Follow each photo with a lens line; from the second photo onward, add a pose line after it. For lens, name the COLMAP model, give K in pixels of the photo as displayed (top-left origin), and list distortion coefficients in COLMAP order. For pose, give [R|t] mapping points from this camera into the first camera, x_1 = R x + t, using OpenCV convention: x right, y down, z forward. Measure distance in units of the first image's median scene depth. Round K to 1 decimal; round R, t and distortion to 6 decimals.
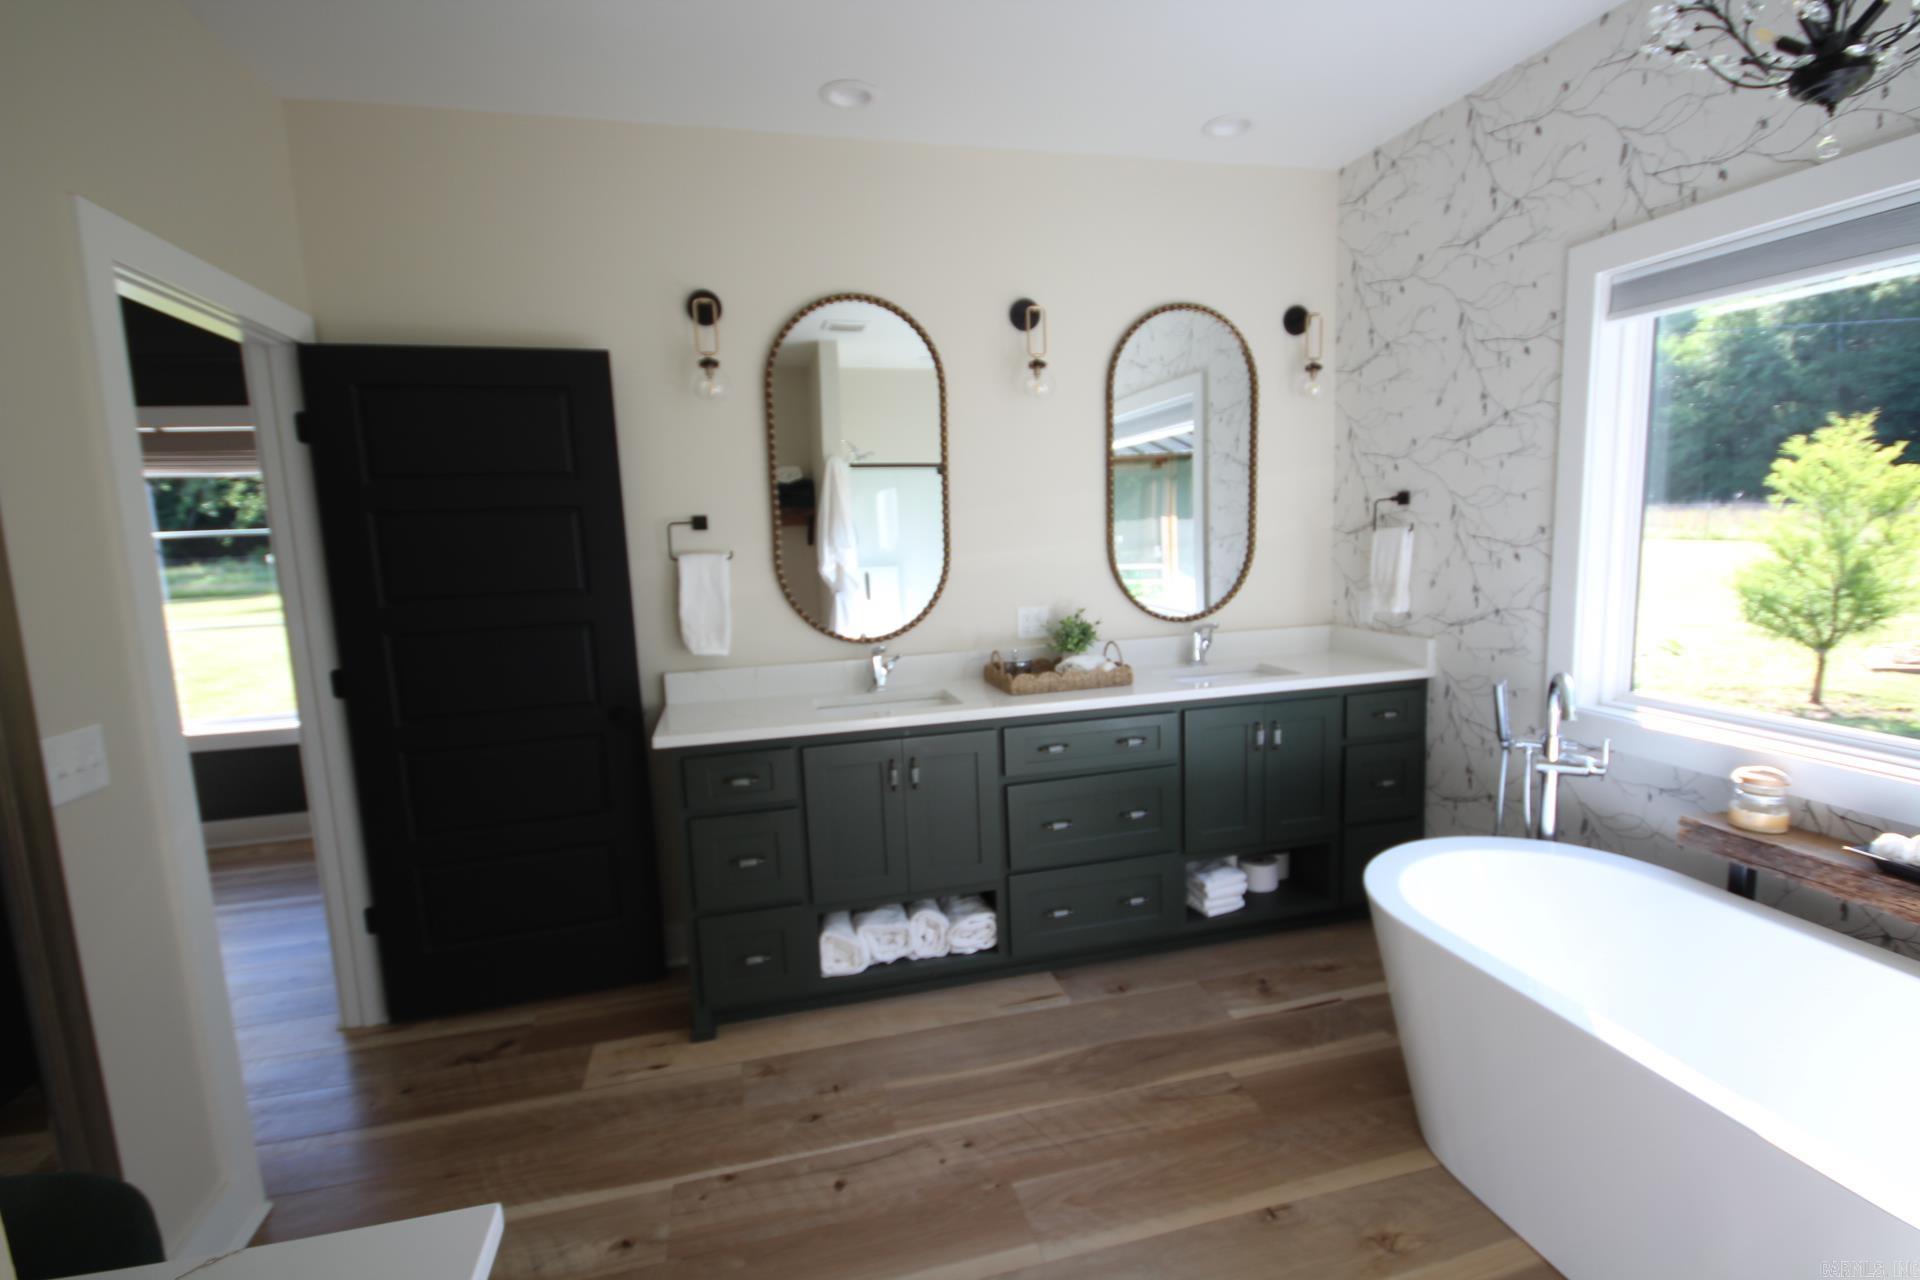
lens RADIAL K [[884.3, 0, 955.5], [0, 884.3, 647.0], [0, 0, 1]] dist [0.015335, -0.011520]
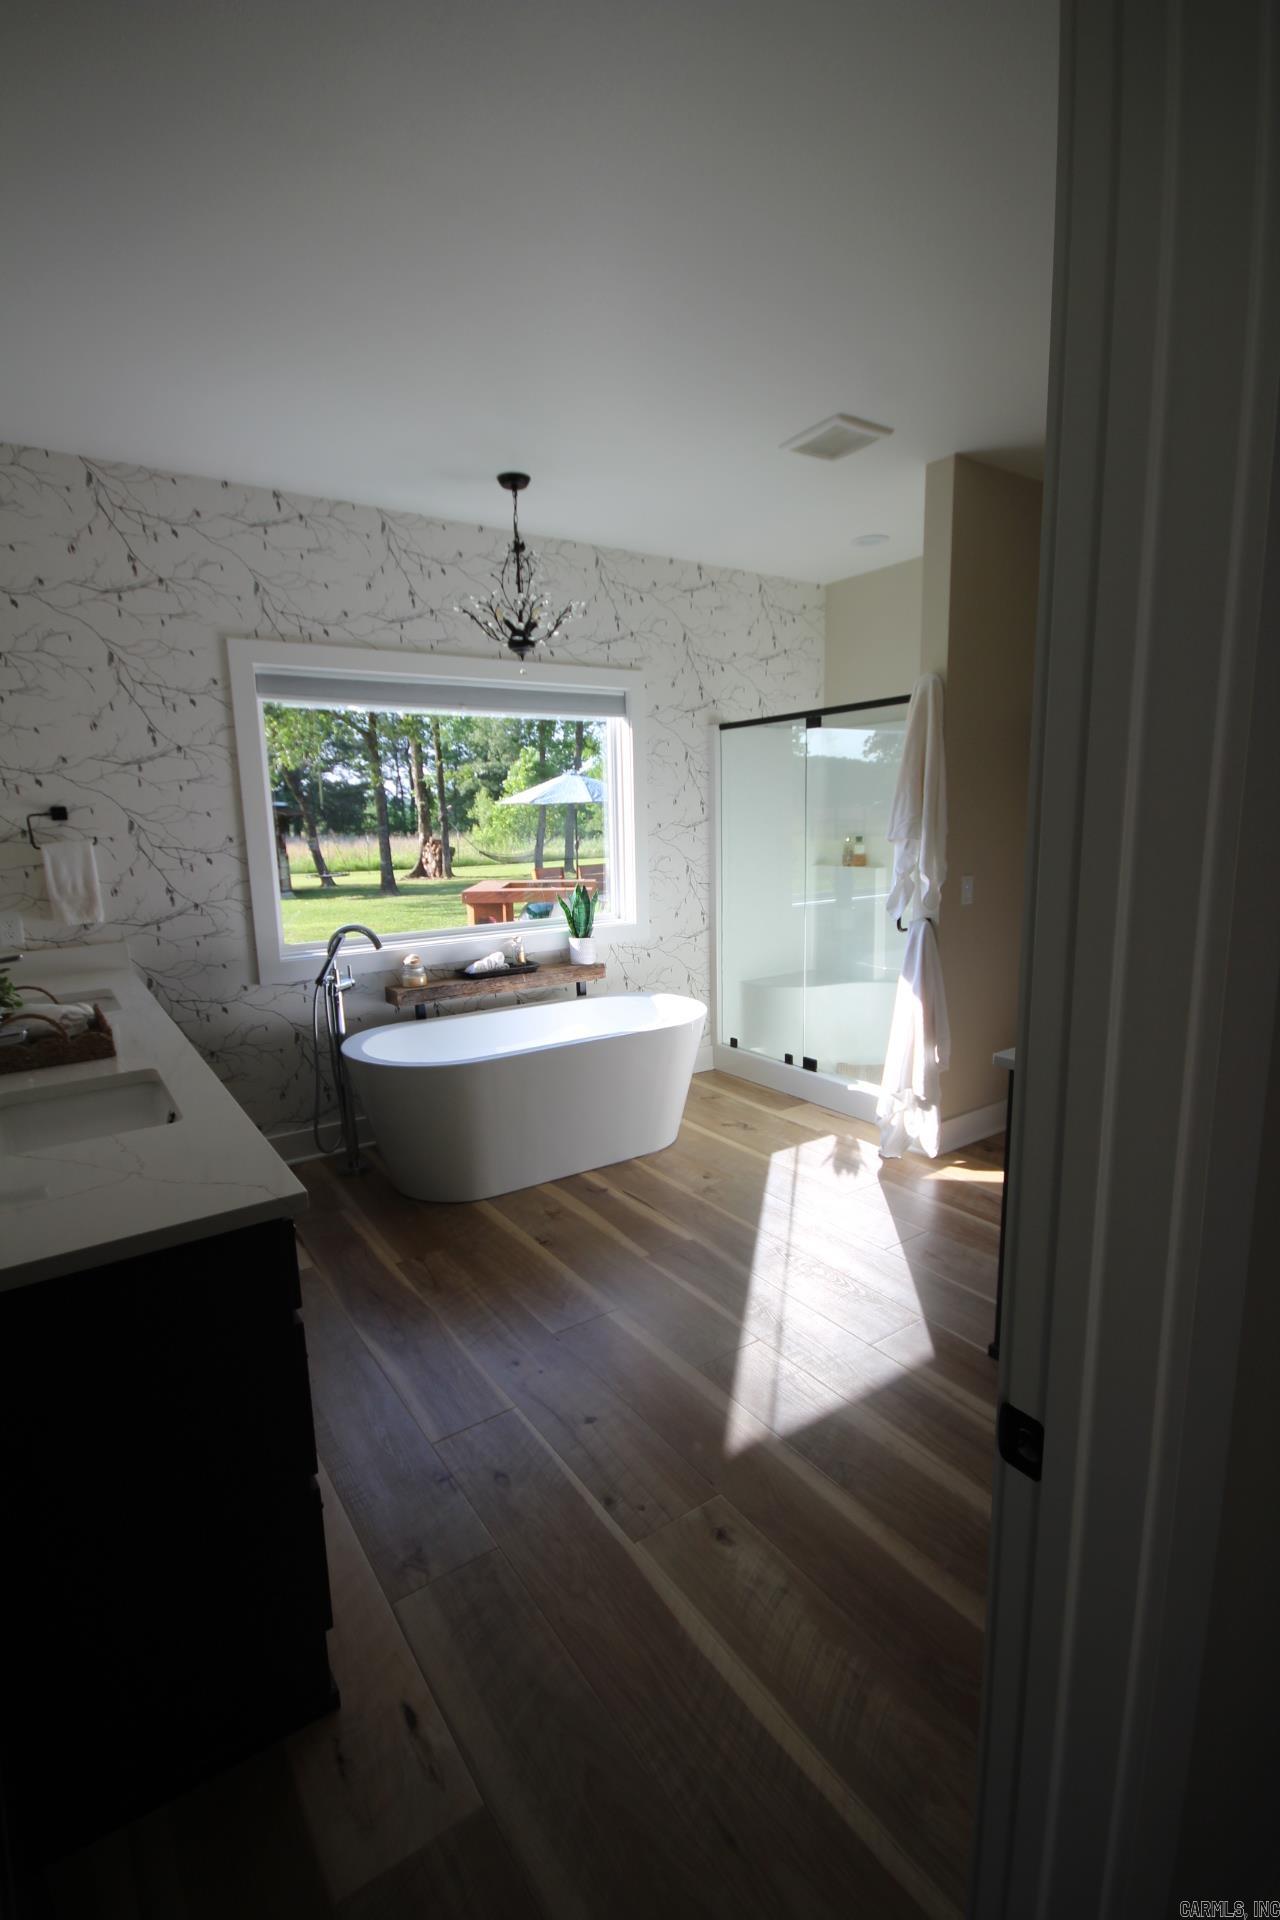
lens RADIAL K [[884.3, 0, 640.0], [0, 884.3, 960.0], [0, 0, 1]] dist [0.015335, -0.011520]
pose [[-0.343840, -0.109609, 0.932609, -0.891925], [0.166271, 0.970364, 0.175348, -0.092771], [-0.924191, 0.215358, -0.315425, 0.949076]]
